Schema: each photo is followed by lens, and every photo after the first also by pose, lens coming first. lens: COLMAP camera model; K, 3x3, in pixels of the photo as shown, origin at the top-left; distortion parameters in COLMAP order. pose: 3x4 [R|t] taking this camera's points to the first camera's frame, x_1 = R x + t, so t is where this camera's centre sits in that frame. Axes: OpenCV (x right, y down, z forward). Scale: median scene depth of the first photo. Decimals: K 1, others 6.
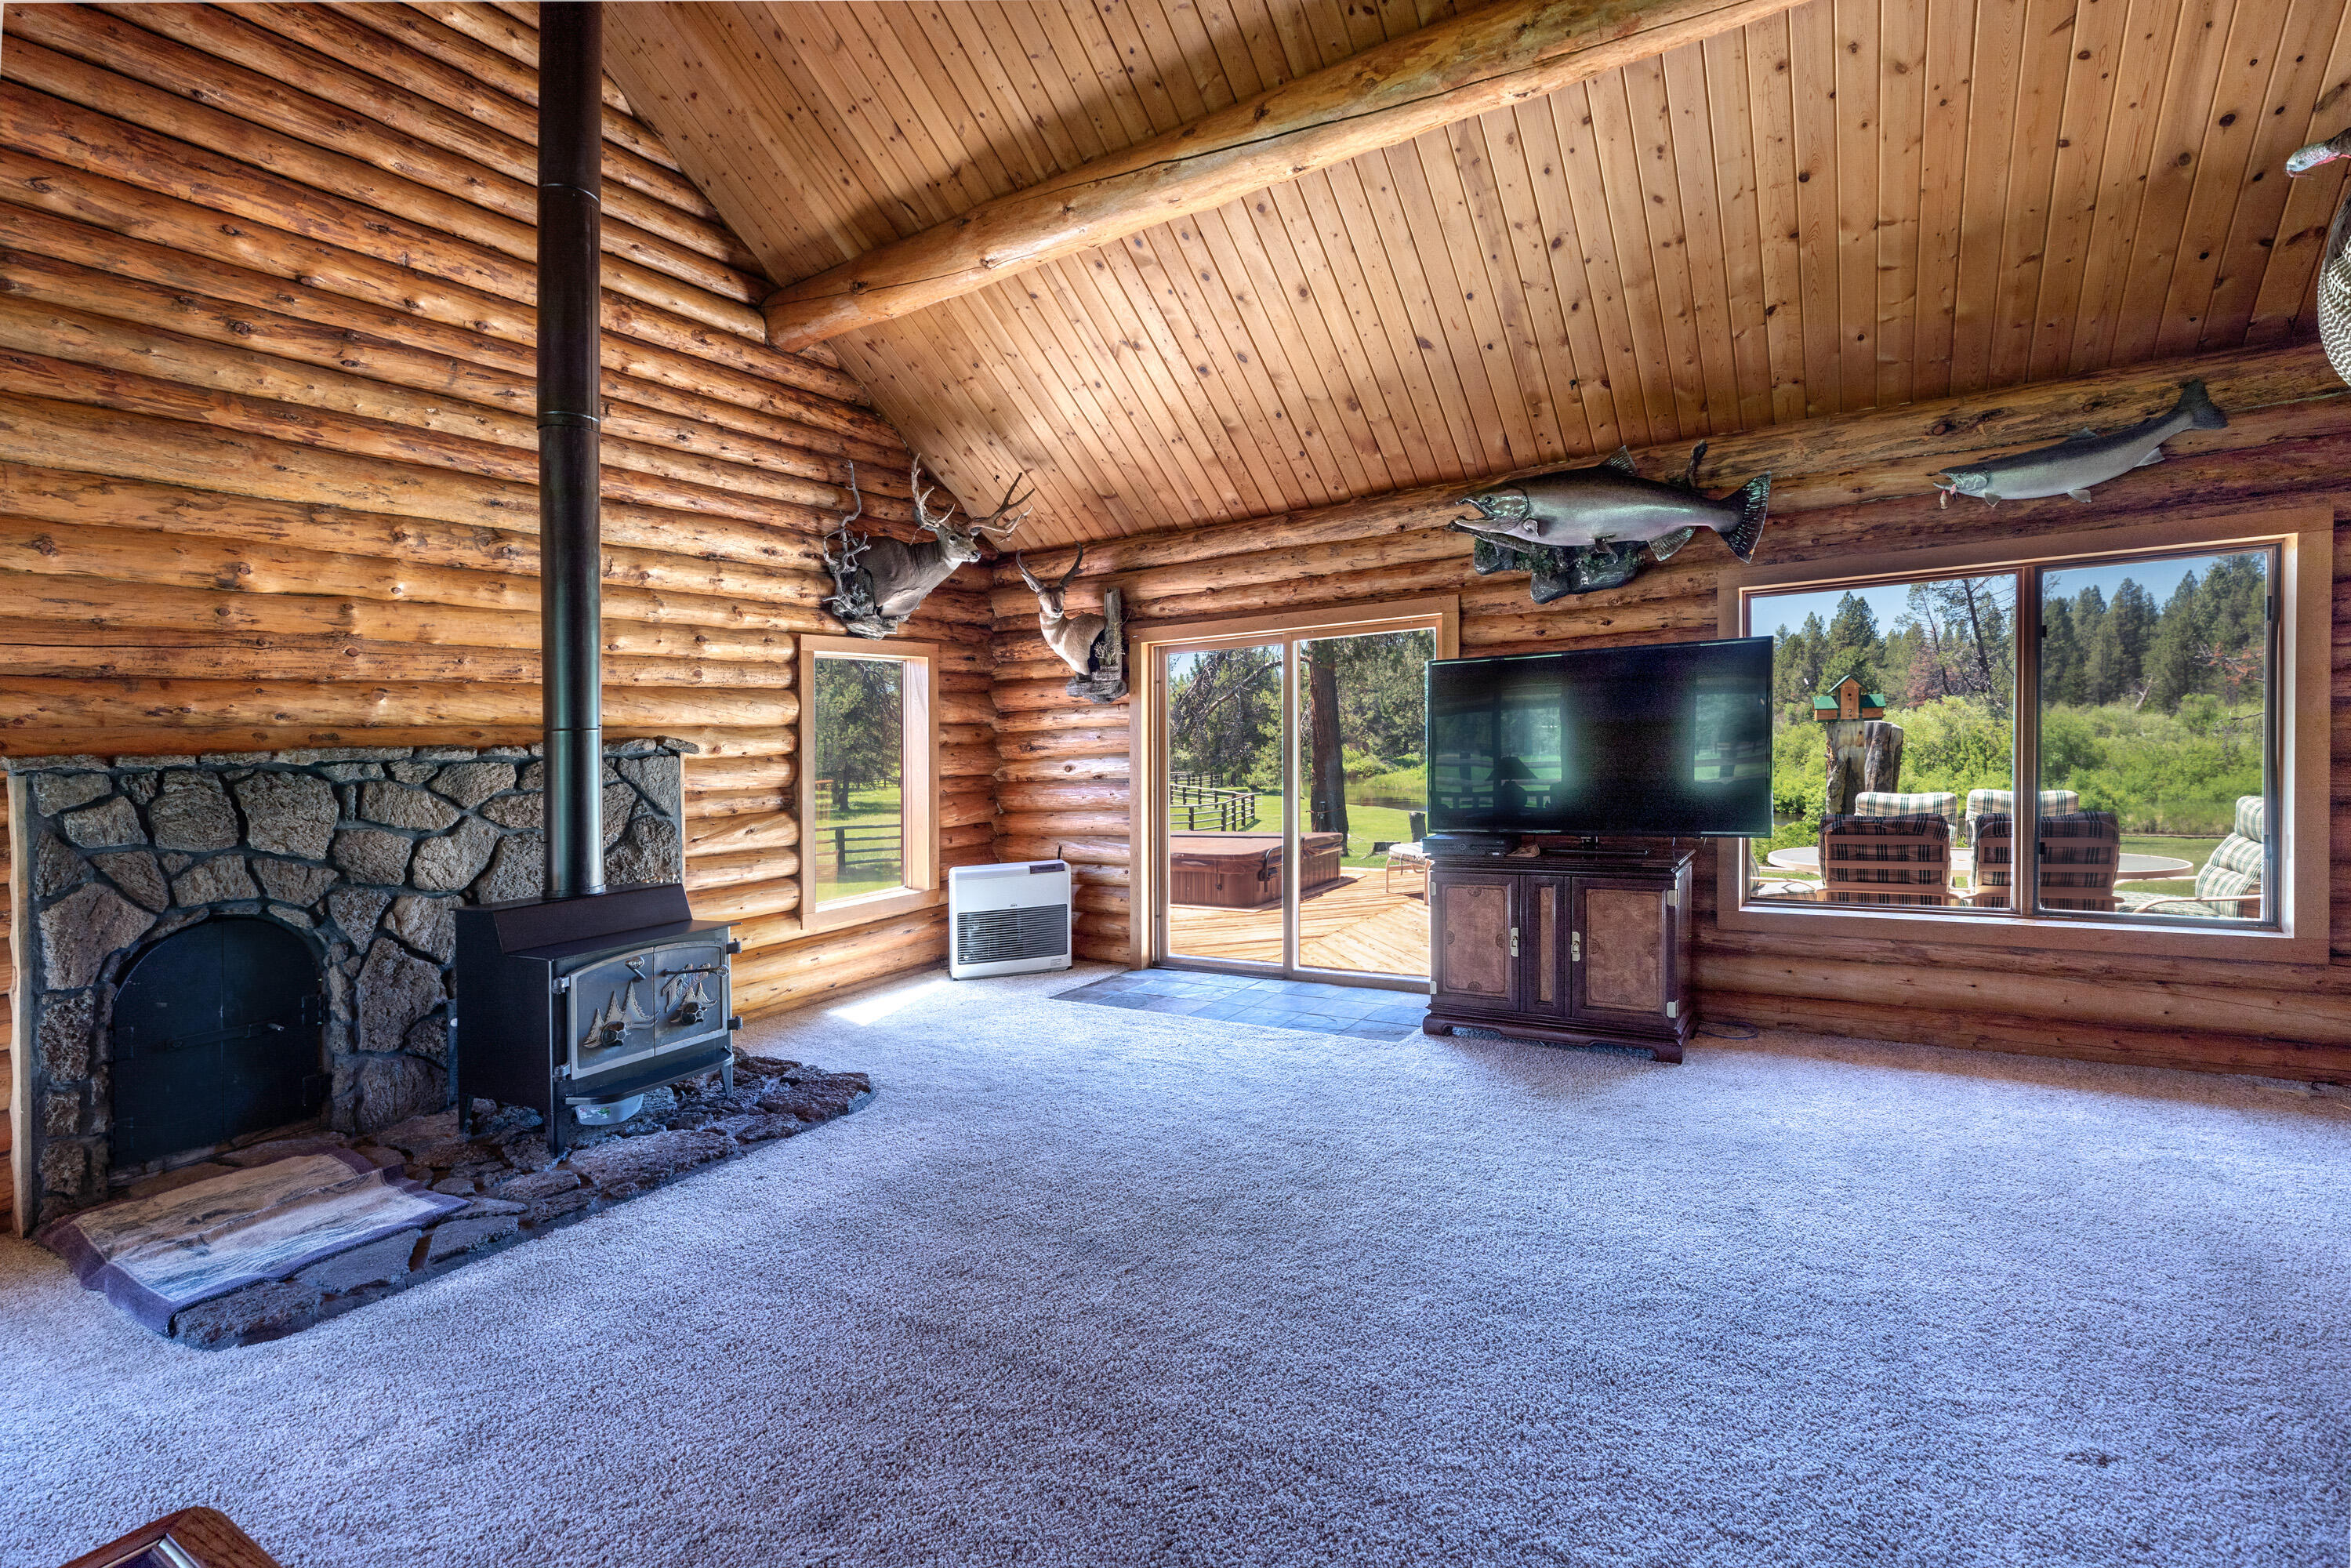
lens RADIAL K [[1105.8, 0, 1233.8], [0, 1105.8, 681.2], [0, 0, 1]] dist [0.003861, -0.000225]
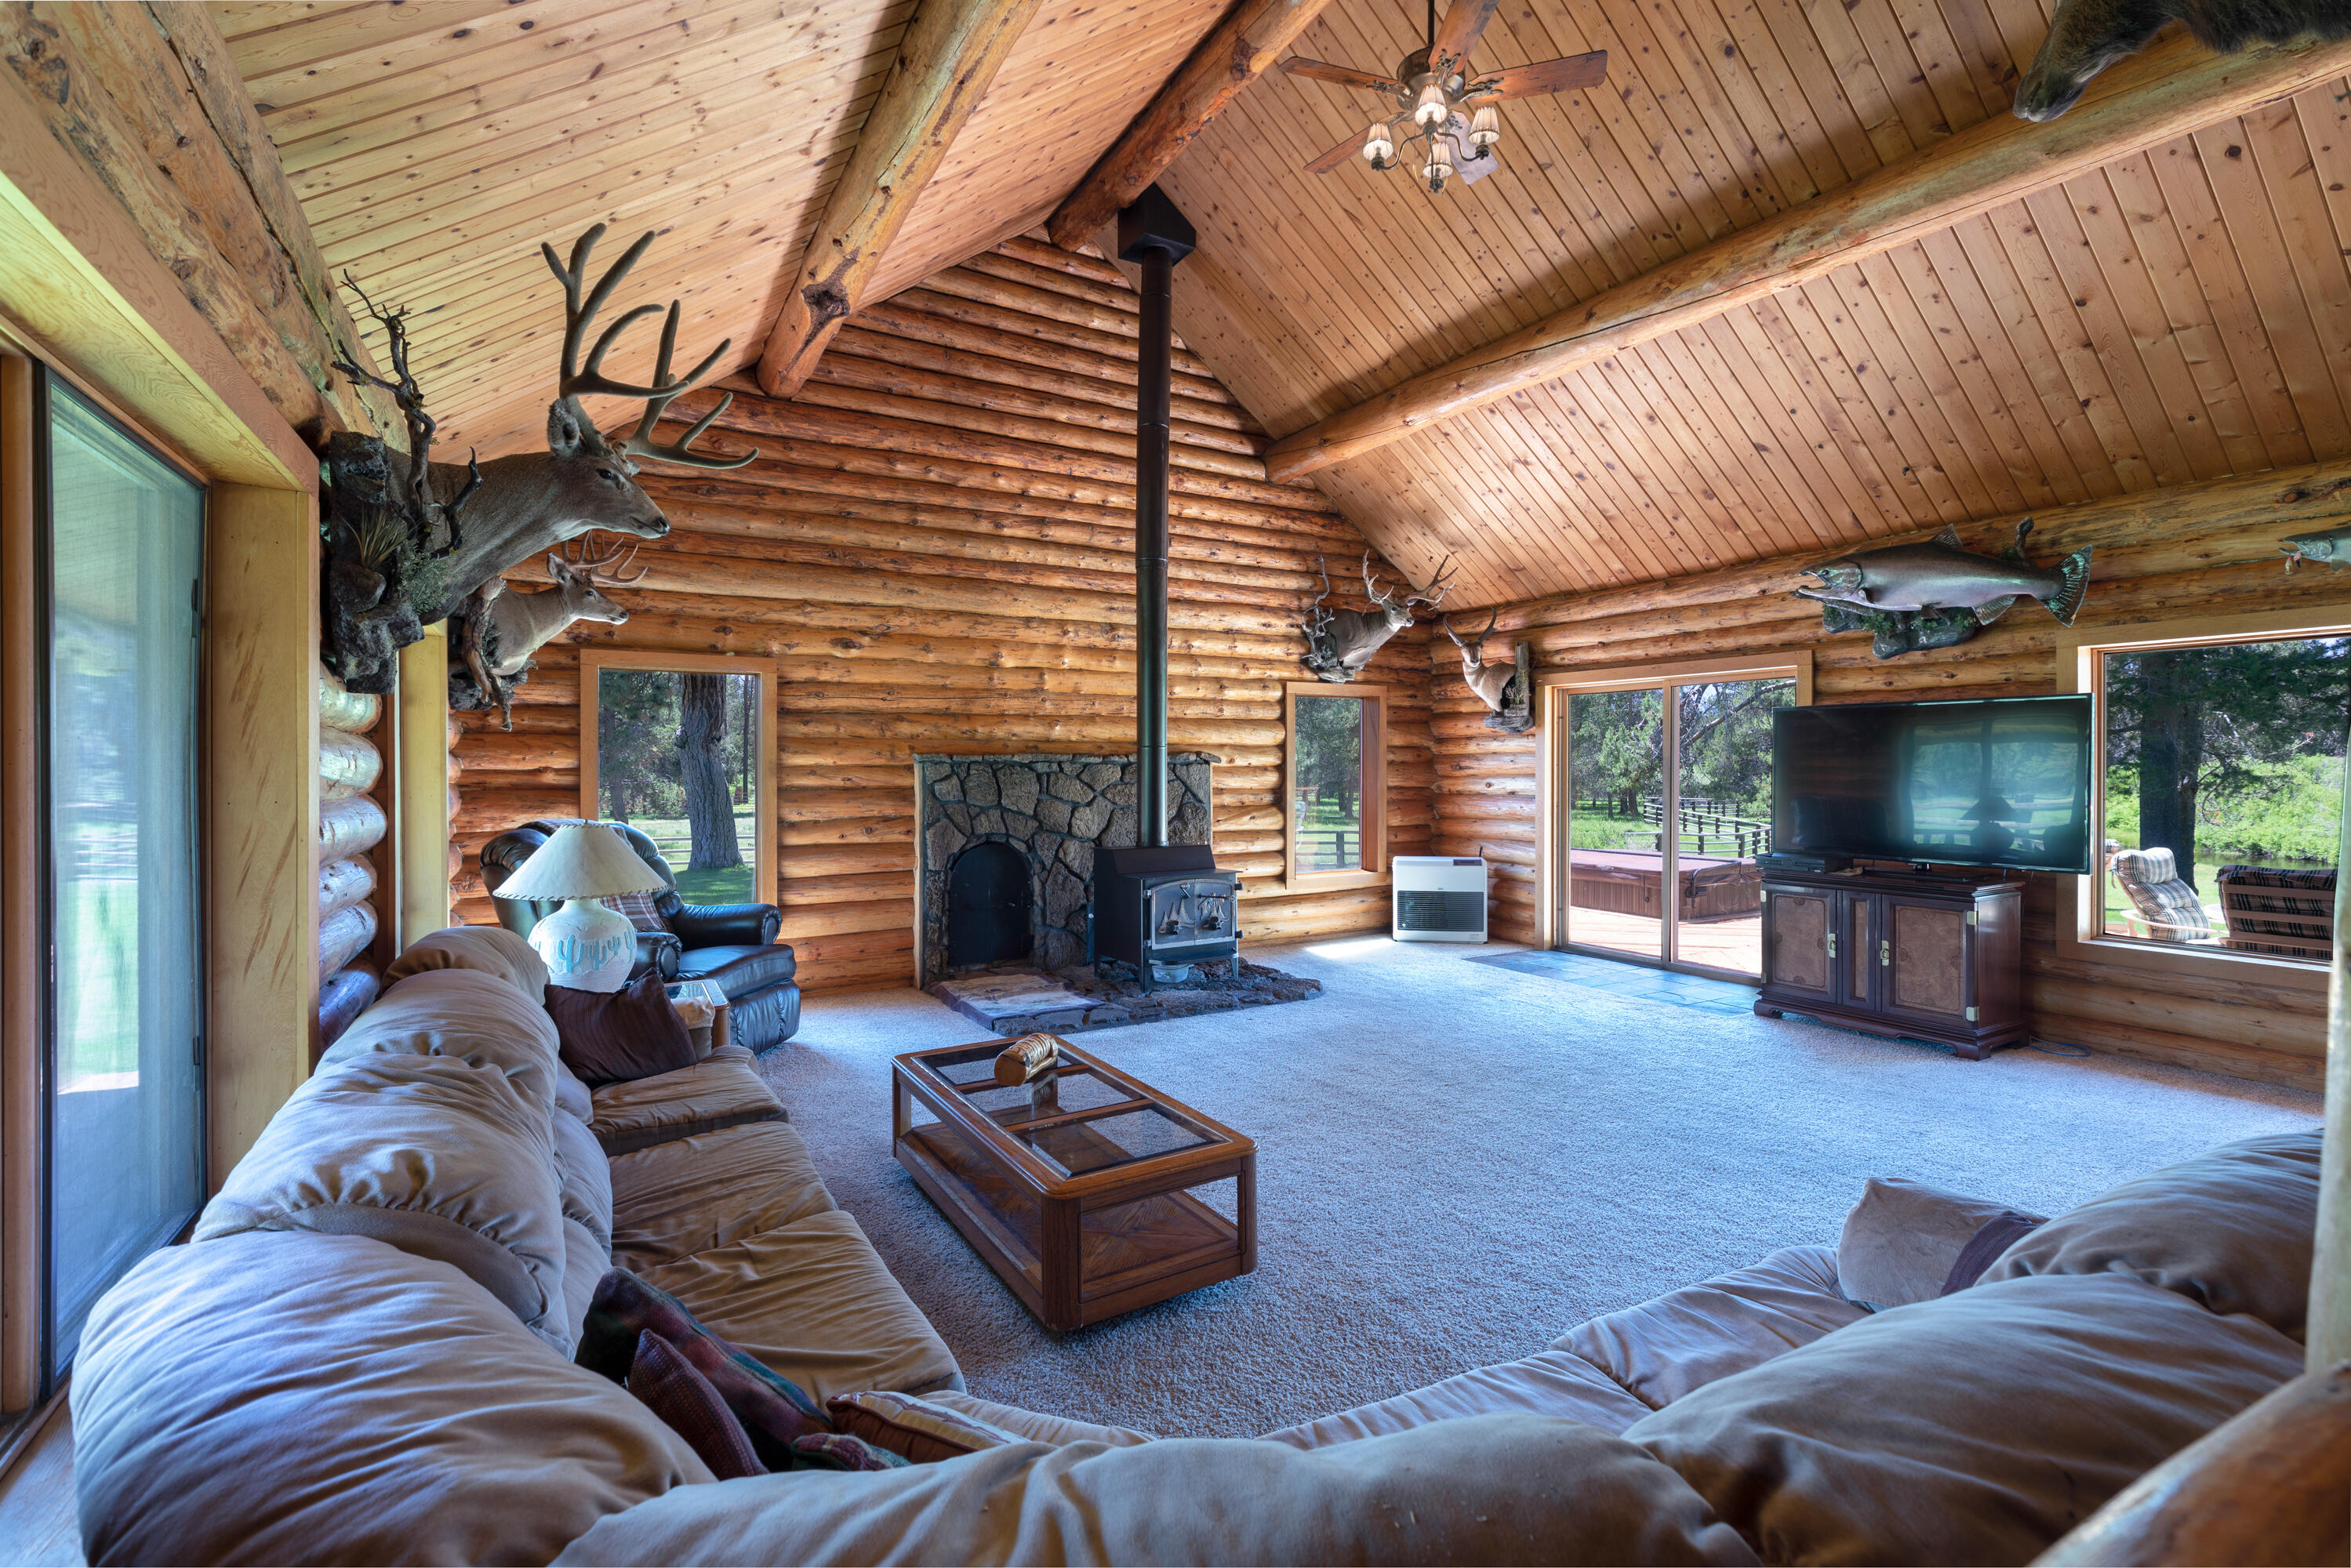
lens RADIAL K [[1073.6, 0, 1175.2], [0, 1073.6, 735.8], [0, 0, 1]] dist [0.001760, 0.000209]
pose [[0.878175, 0.024009, -0.477736, 0.154101], [-0.007335, 0.999298, 0.036736, -0.024289], [0.478283, -0.028756, 0.877735, -0.301935]]
